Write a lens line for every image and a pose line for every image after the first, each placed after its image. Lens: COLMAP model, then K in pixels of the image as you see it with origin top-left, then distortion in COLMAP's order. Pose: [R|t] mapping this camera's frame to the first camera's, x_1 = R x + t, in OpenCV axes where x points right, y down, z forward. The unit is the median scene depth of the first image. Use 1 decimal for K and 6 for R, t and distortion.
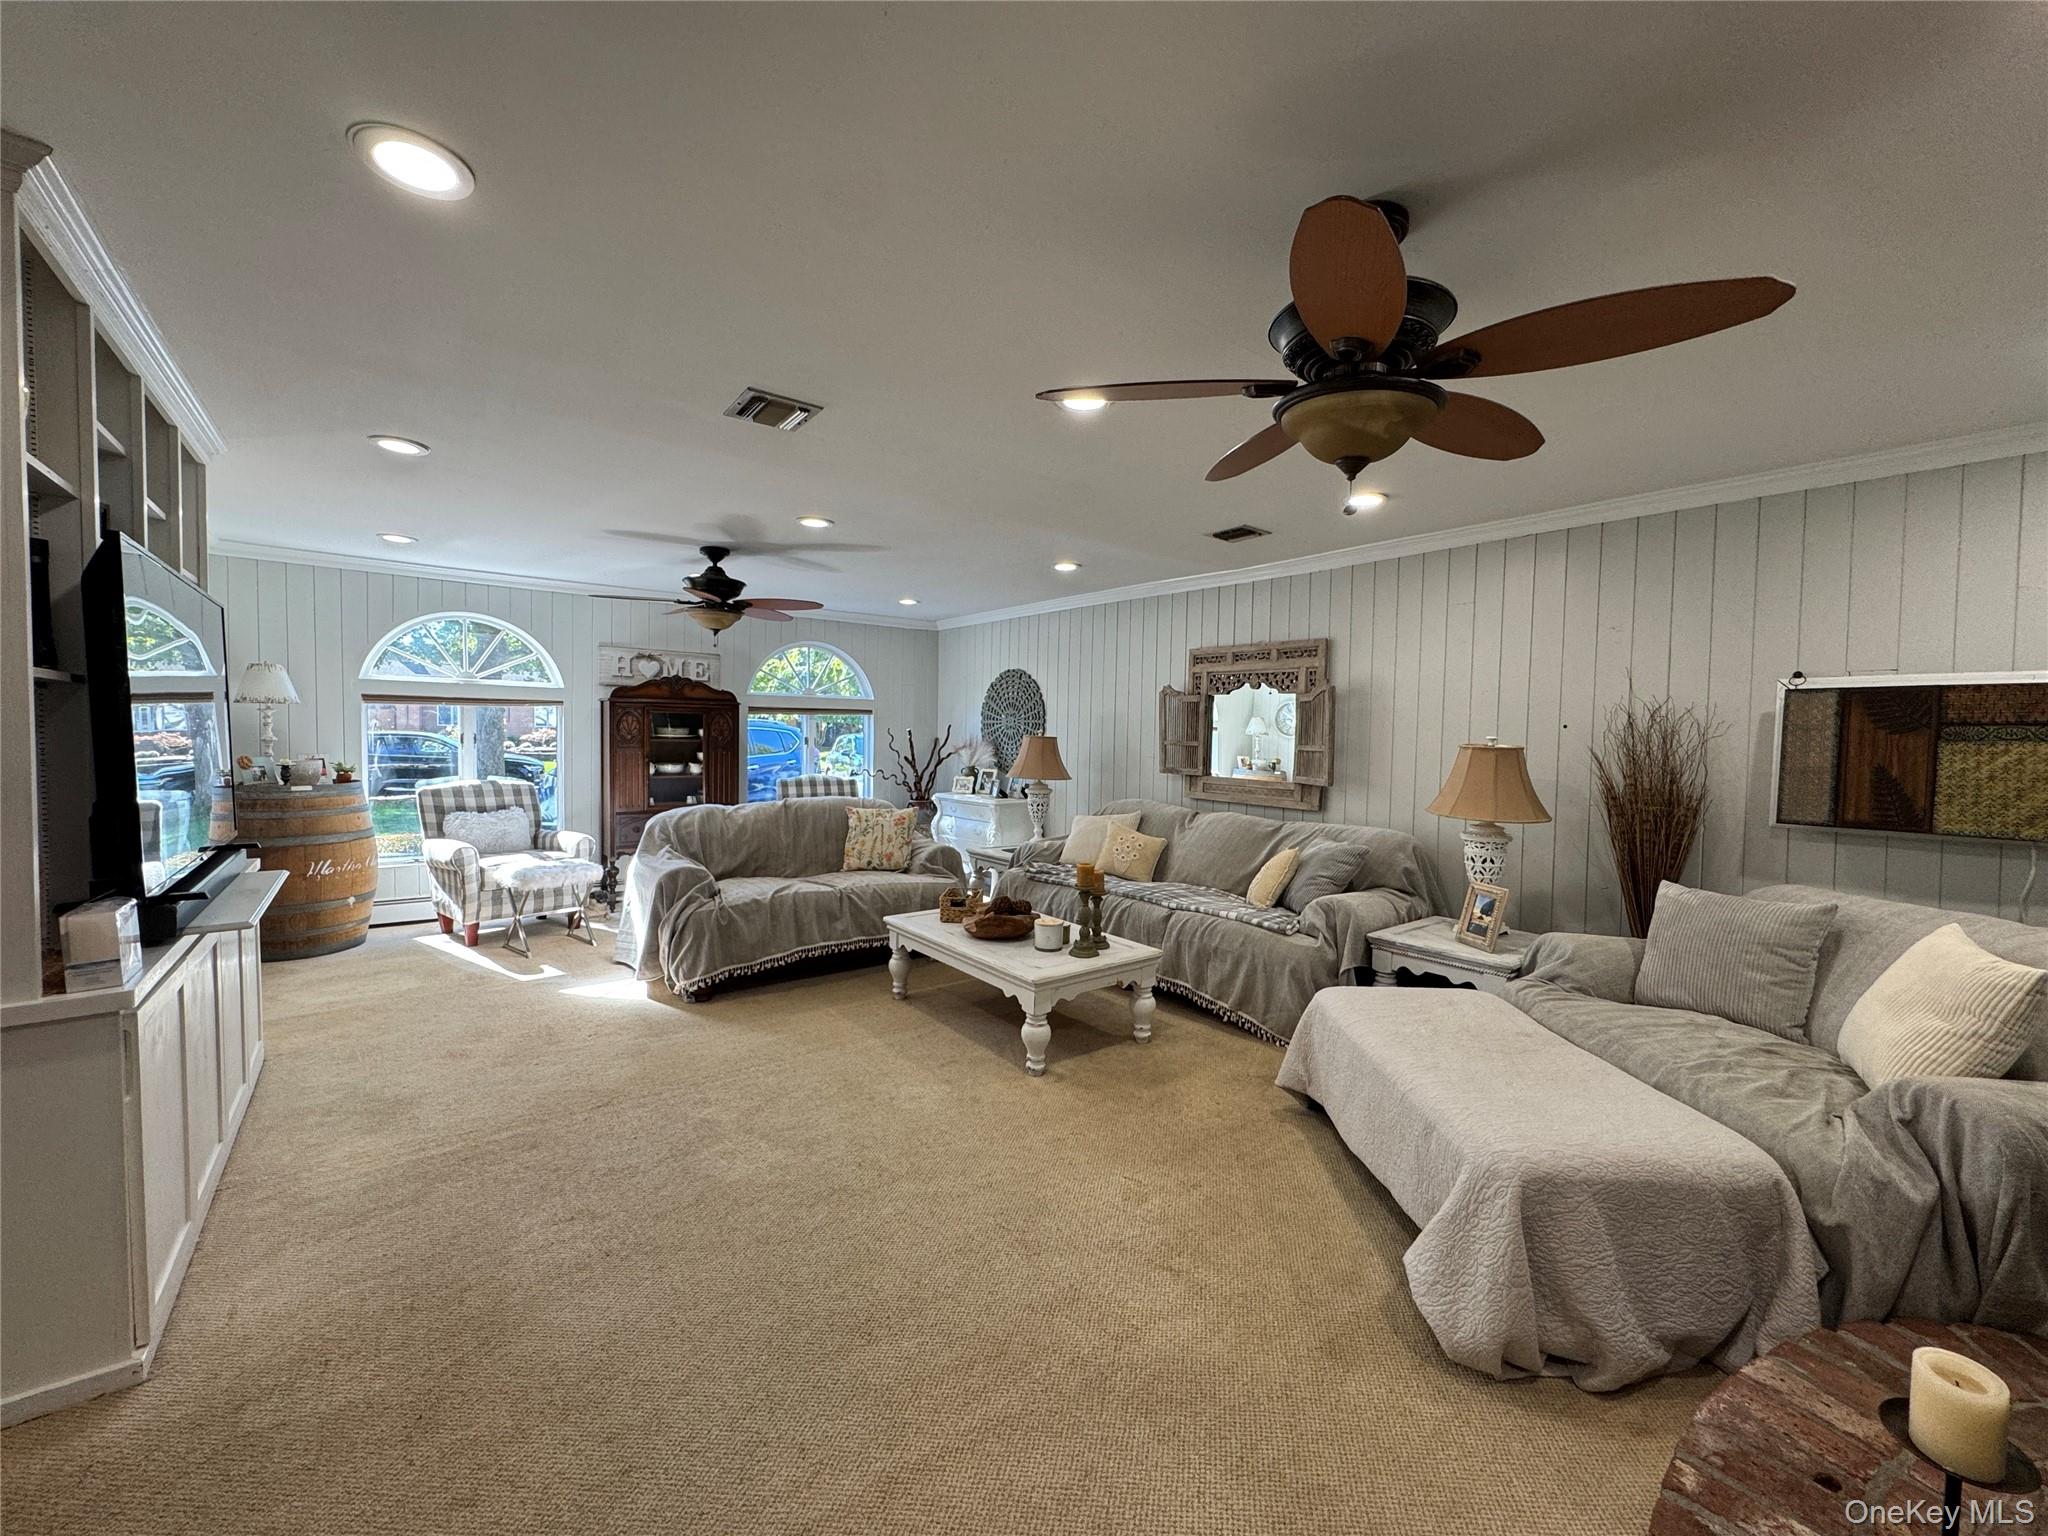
lens RADIAL K [[815.4, 0, 1024.4], [0, 815.4, 767.9], [0, 0, 1]] dist [-0.003824, -0.000328]
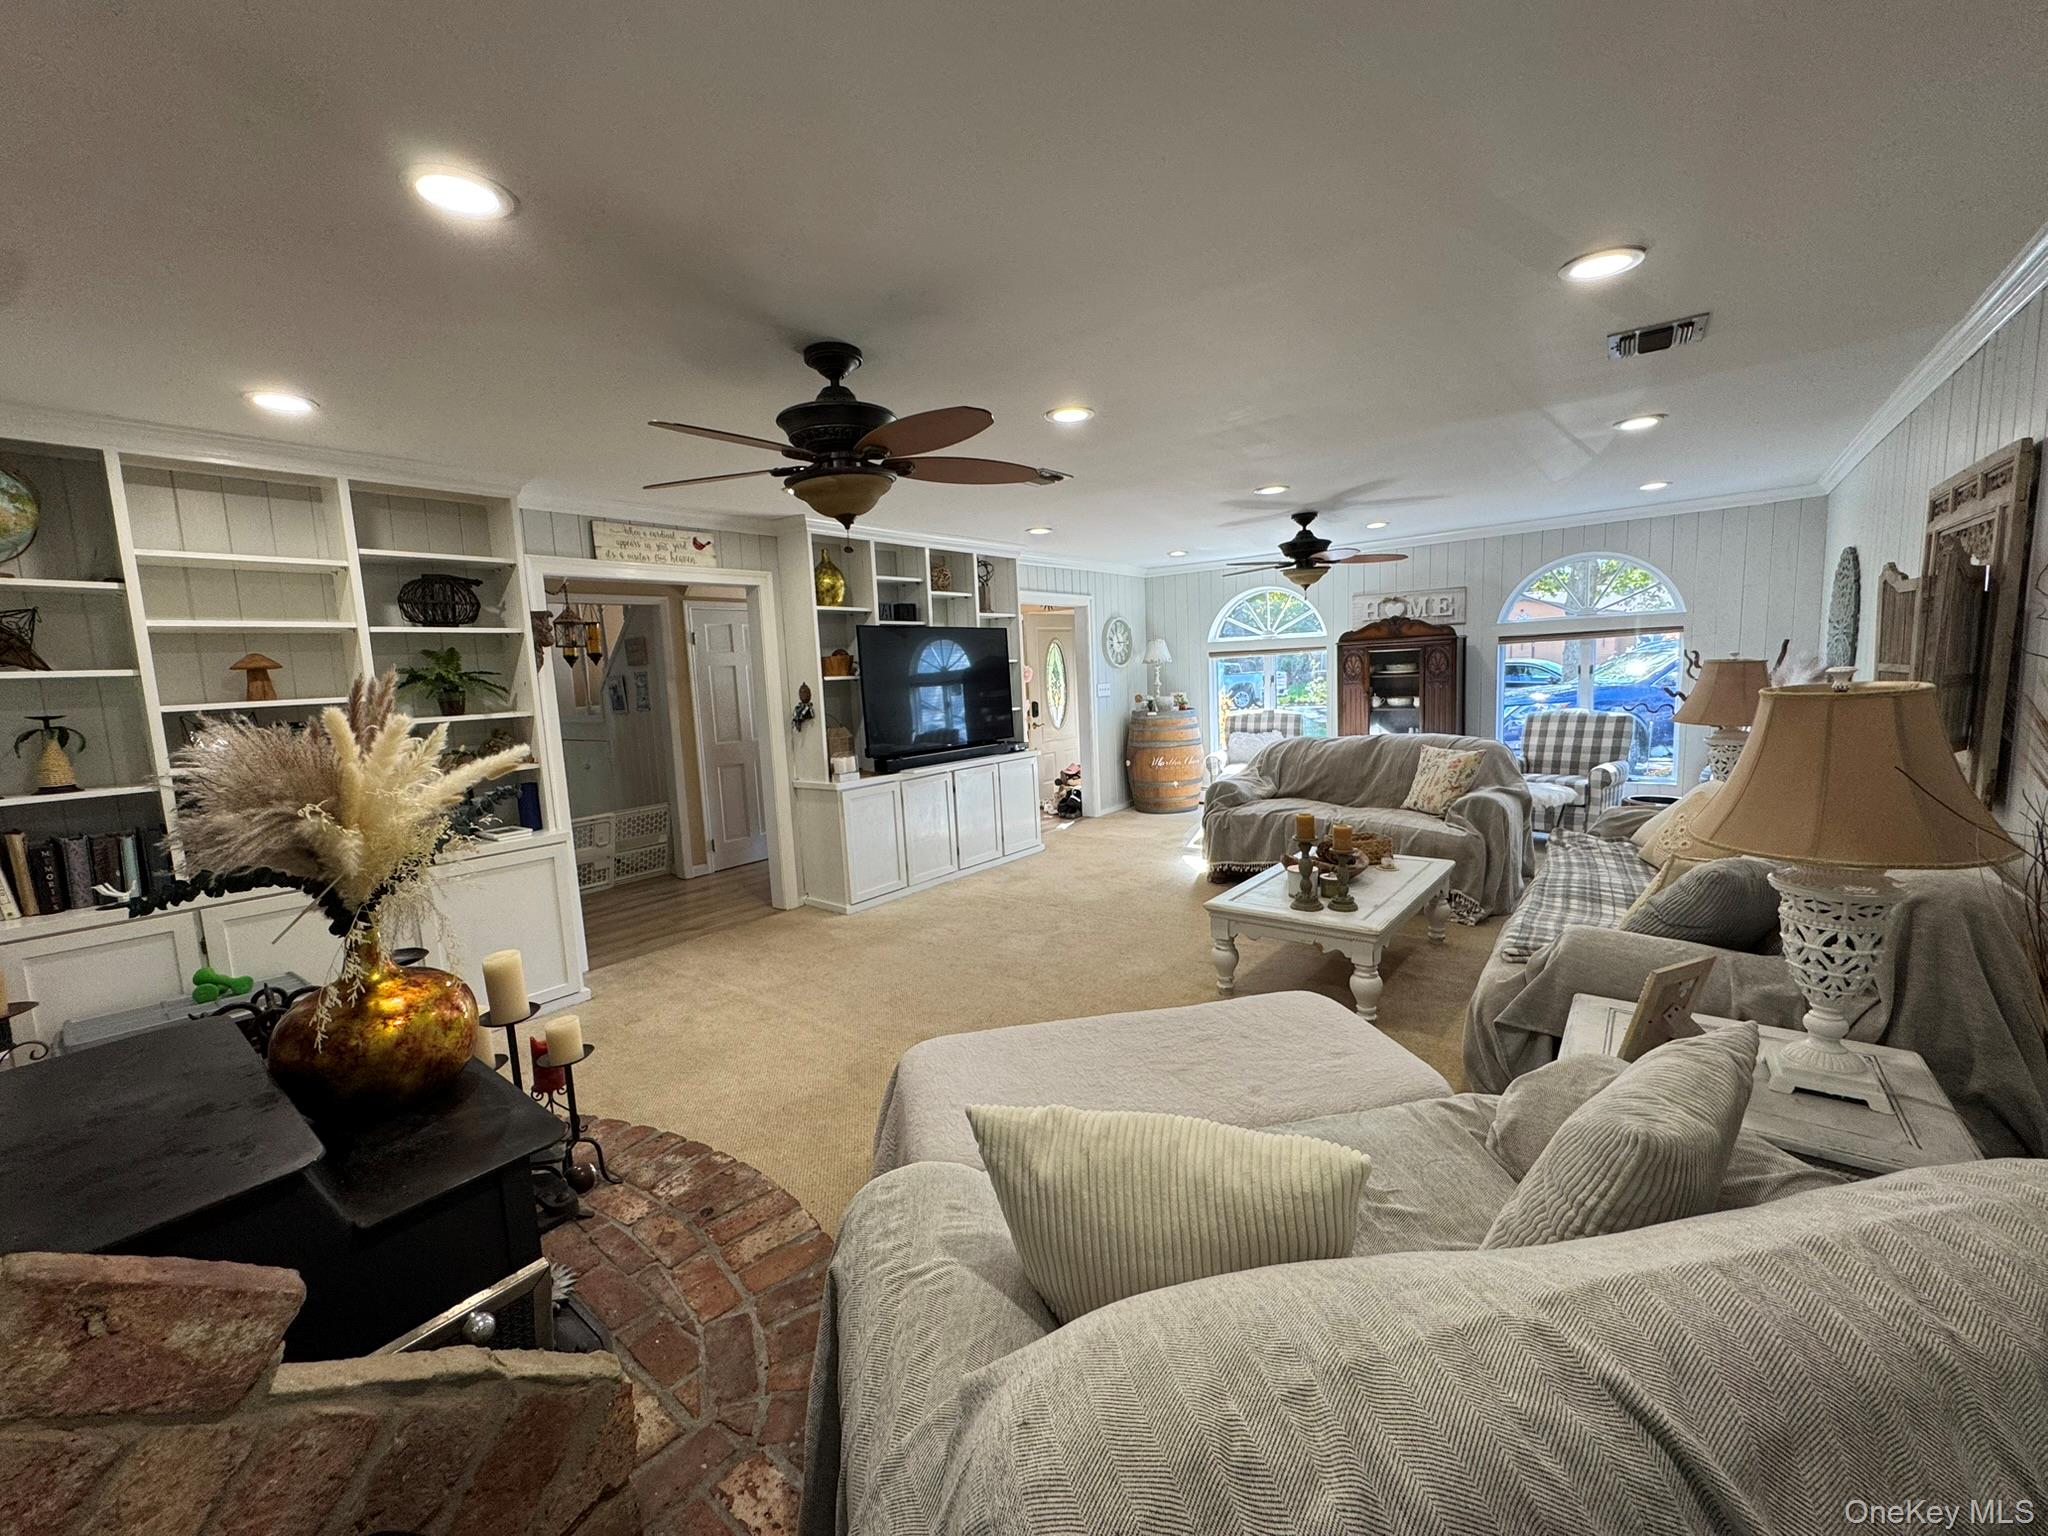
lens RADIAL K [[815.4, 0, 1022.2], [0, 815.4, 764.0], [0, 0, 1]] dist [-0.003824, -0.000328]
pose [[0.227700, 0.085067, -0.970009, 0.666844], [0.007064, 0.996006, 0.089005, -0.021729], [0.973706, -0.027118, 0.226189, 0.331482]]
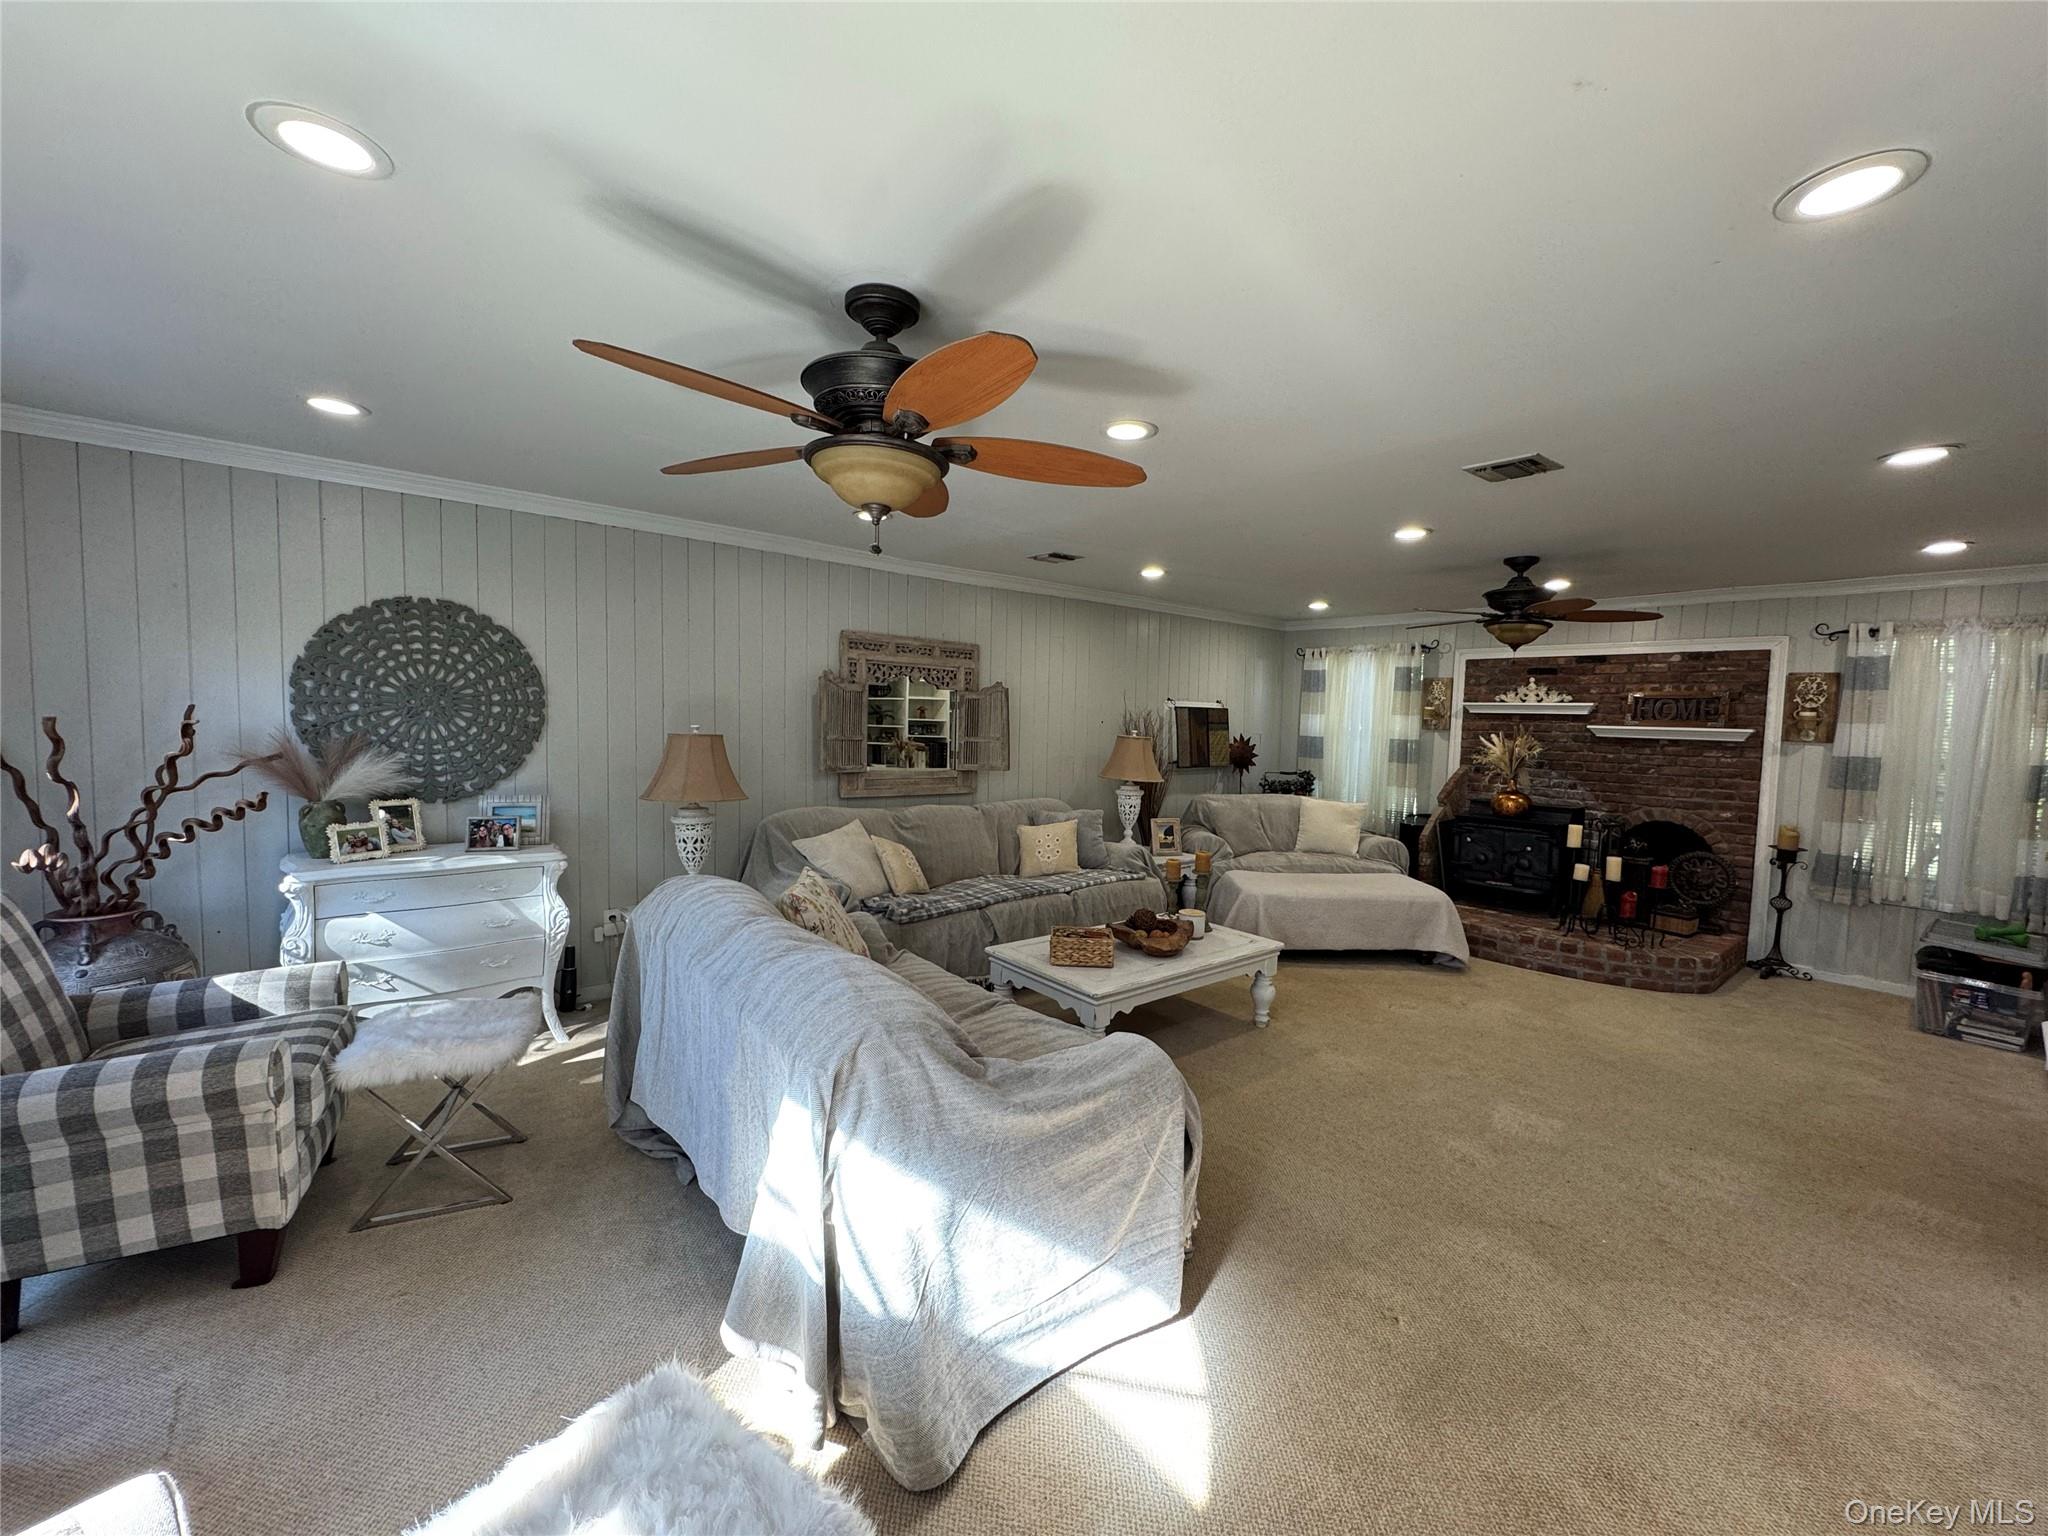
lens RADIAL K [[815.4, 0, 1023.4], [0, 815.4, 772.4], [0, 0, 1]] dist [-0.003824, -0.000328]
pose [[-0.033094, -0.089971, 0.995394, -0.773973], [0.012133, 0.995830, 0.090414, -0.077552], [-0.999379, 0.015070, -0.031865, 0.930481]]
